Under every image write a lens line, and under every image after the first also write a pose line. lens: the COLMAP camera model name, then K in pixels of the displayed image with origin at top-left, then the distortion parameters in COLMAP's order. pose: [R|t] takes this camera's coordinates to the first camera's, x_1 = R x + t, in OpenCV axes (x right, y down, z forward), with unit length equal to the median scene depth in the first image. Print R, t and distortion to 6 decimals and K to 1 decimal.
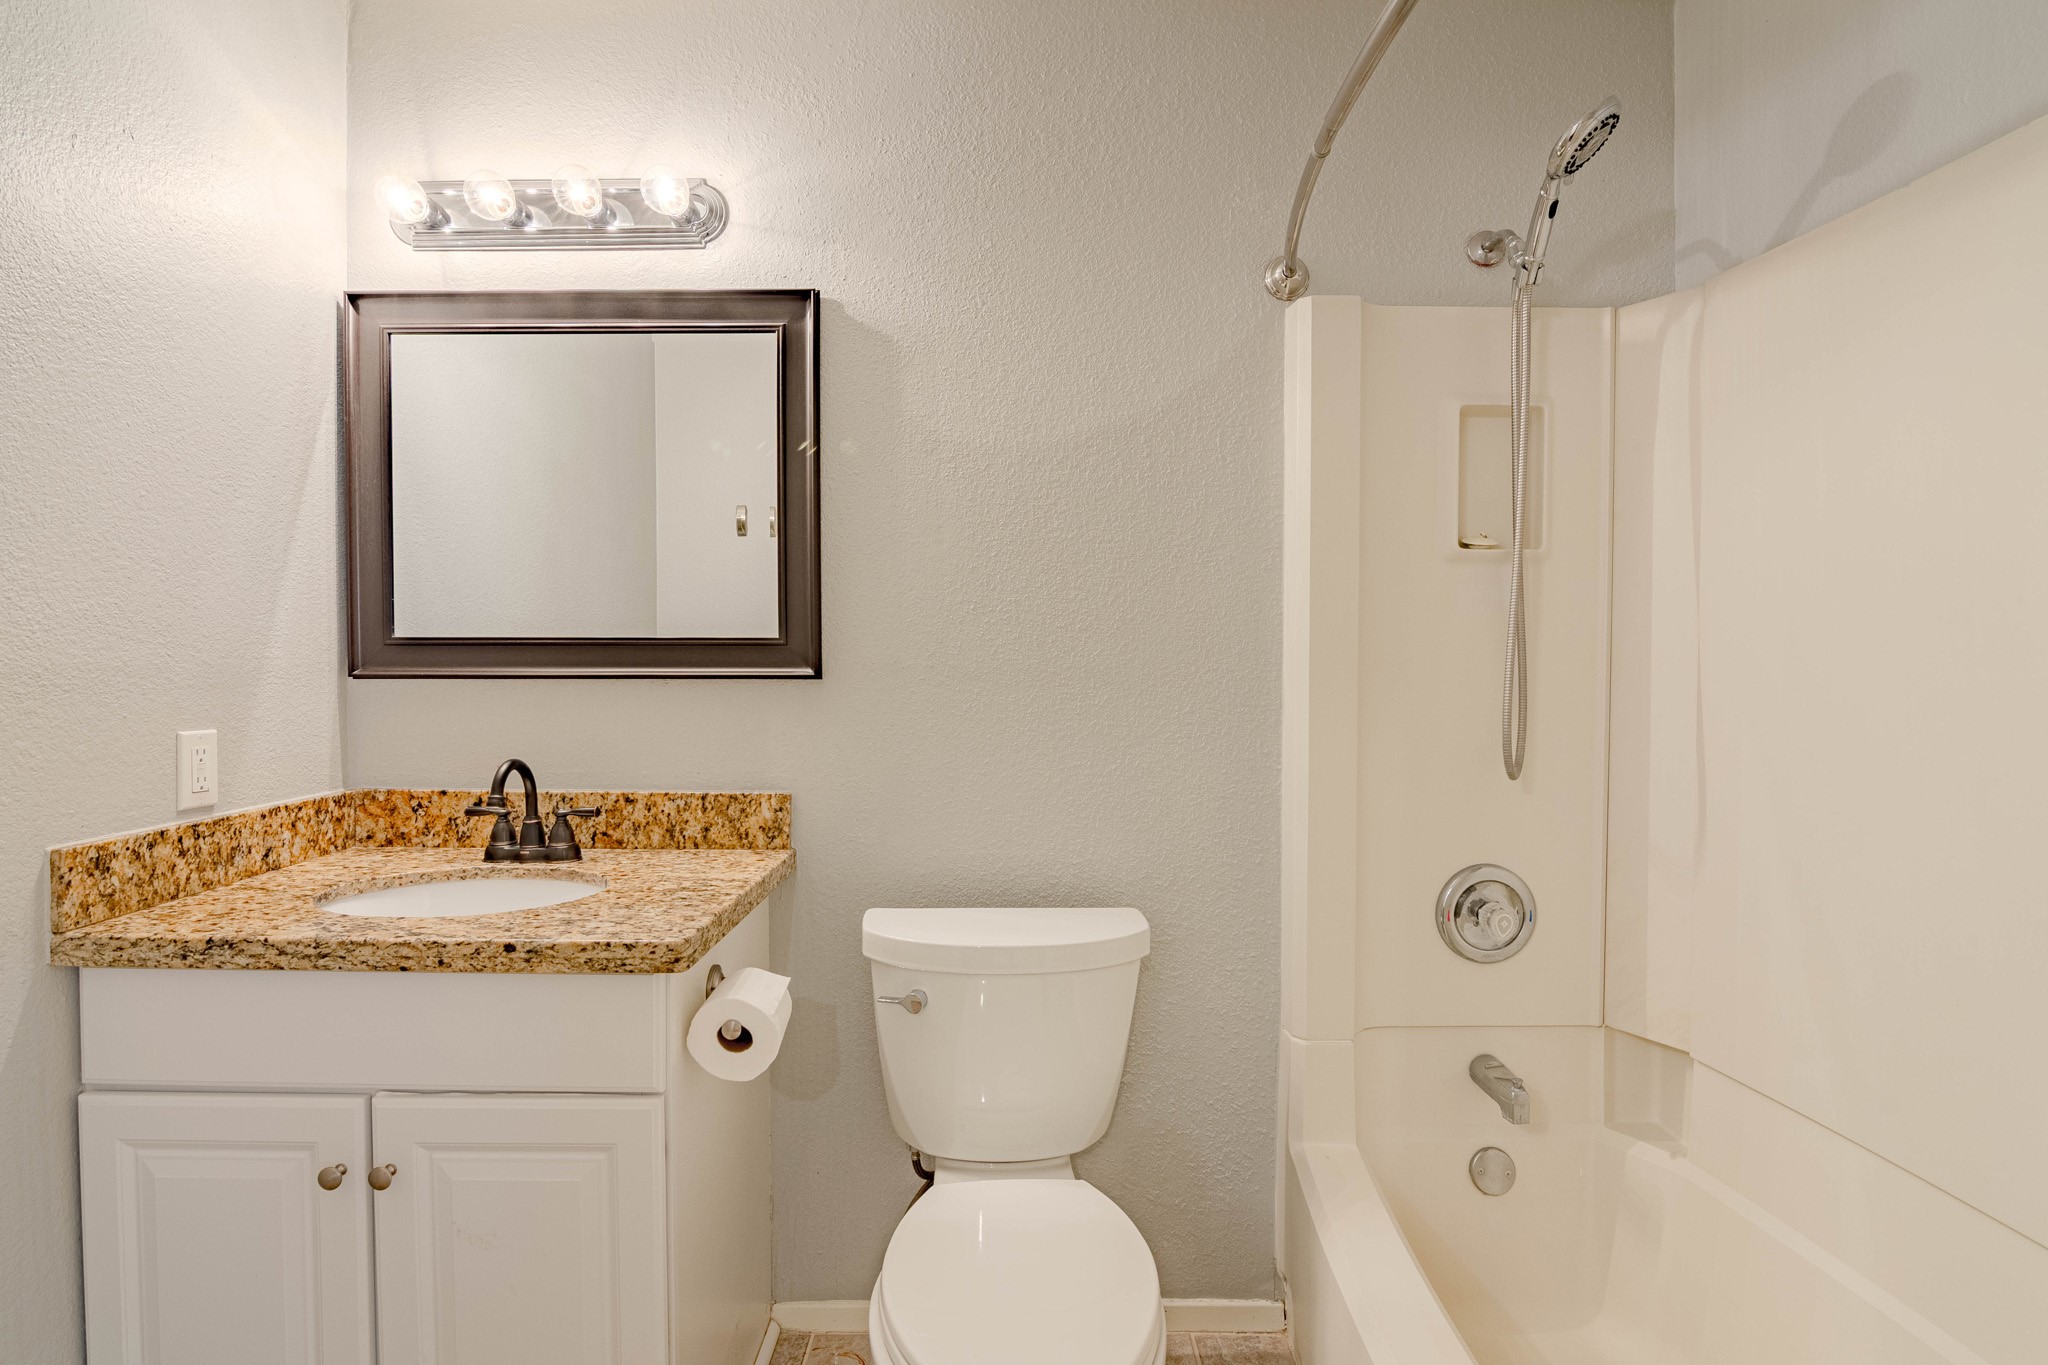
lens RADIAL K [[1027.4, 0, 1013.5], [0, 1027.4, 674.6], [0, 0, 1]] dist [-0.003251, -0.000922]
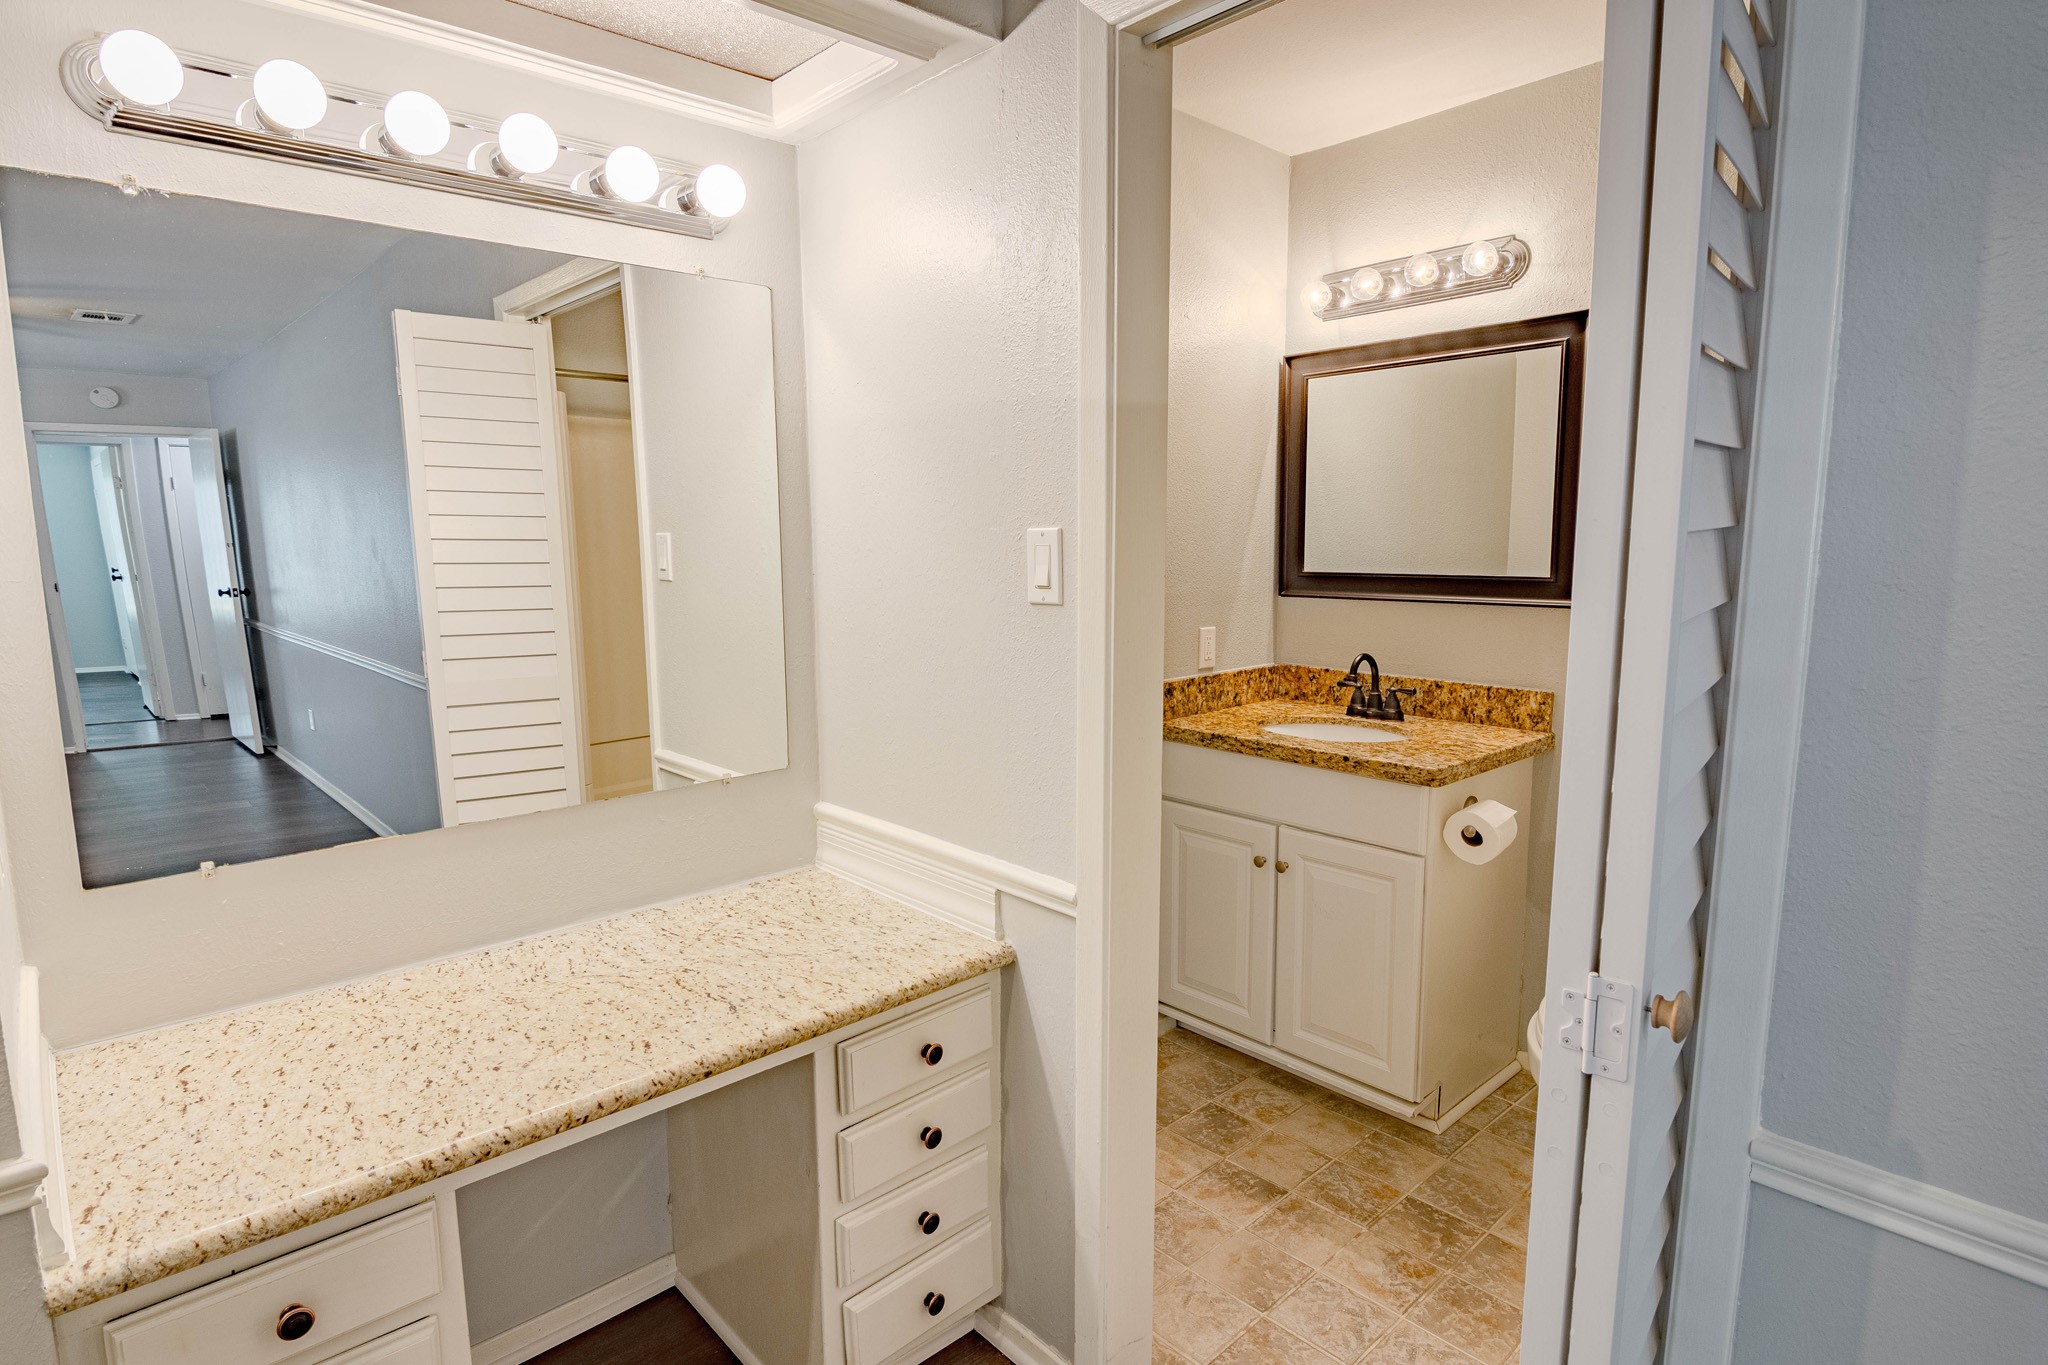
lens RADIAL K [[1057.9, 0, 1024.0], [0, 1057.9, 682.5], [0, 0, 1]] dist [-0.046053, -0.000215]
pose [[0.683359, 0.092674, -0.724176, 0.331000], [-0.004629, 0.992441, 0.122636, -0.069089], [0.730067, -0.080452, 0.678623, -0.487541]]
